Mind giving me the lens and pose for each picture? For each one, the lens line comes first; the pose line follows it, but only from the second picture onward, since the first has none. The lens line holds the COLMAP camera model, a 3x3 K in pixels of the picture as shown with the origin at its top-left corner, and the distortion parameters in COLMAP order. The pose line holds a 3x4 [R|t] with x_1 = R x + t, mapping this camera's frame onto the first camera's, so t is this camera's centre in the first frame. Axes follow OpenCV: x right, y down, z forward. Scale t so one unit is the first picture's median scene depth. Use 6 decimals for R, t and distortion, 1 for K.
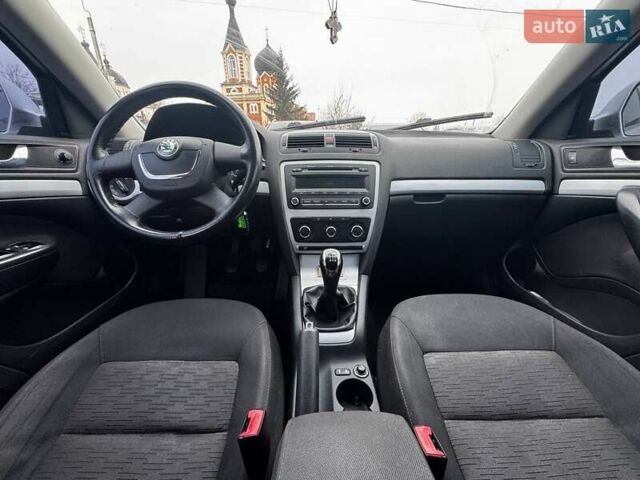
lens RADIAL K [[253.0, 0, 320.0], [0, 253.0, 240.0], [0, 0, 1]] dist [-0.008754, -0.000071]
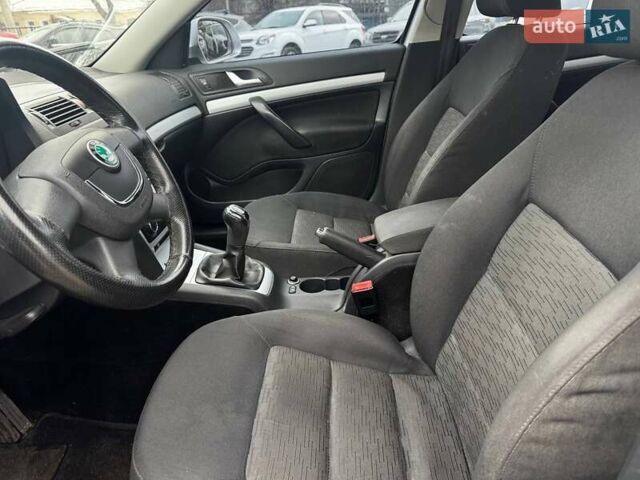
lens RADIAL K [[439.7, 0, 319.7], [0, 439.7, 255.2], [0, 0, 1]] dist [-0.000432, -0.000261]
pose [[0.053707, -0.470565, 0.880729, -1.330470], [0.403284, 0.817093, 0.411972, -0.322739], [-0.913497, 0.333058, 0.233655, 0.291829]]
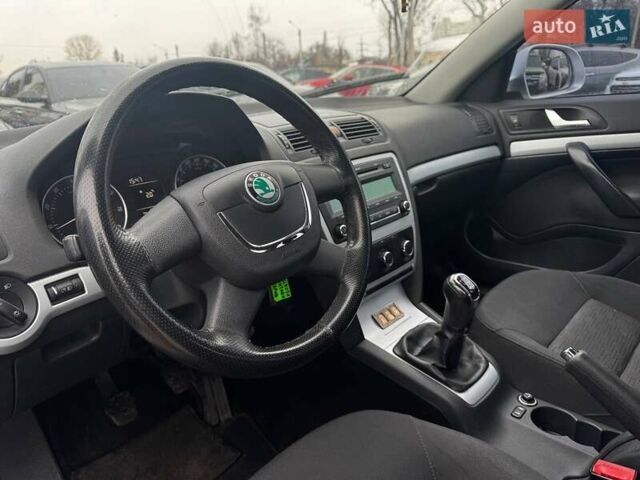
lens RADIAL K [[453.9, 0, 320.0], [0, 453.9, 240.0], [0, 0, 1]] dist [-0.000623, -0.005759]
pose [[0.714504, -0.268112, 0.646220, -0.963584], [0.299147, 0.952042, 0.064238, -0.238709], [-0.632452, 0.147417, 0.760443, 0.176715]]
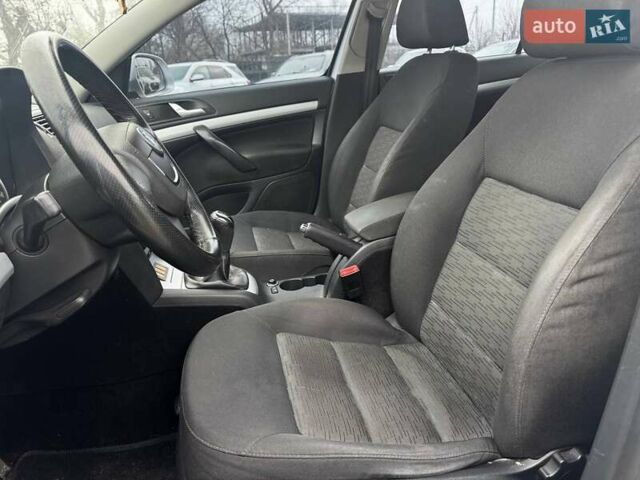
lens RADIAL K [[435.7, 0, 319.2], [0, 435.7, 257.1], [0, 0, 1]] dist [0.005030, -0.001183]
pose [[-0.182597, -0.377910, 0.907658, -1.498877], [0.402694, 0.813445, 0.419696, -0.341722], [-0.896937, 0.442144, 0.003650, 0.585668]]
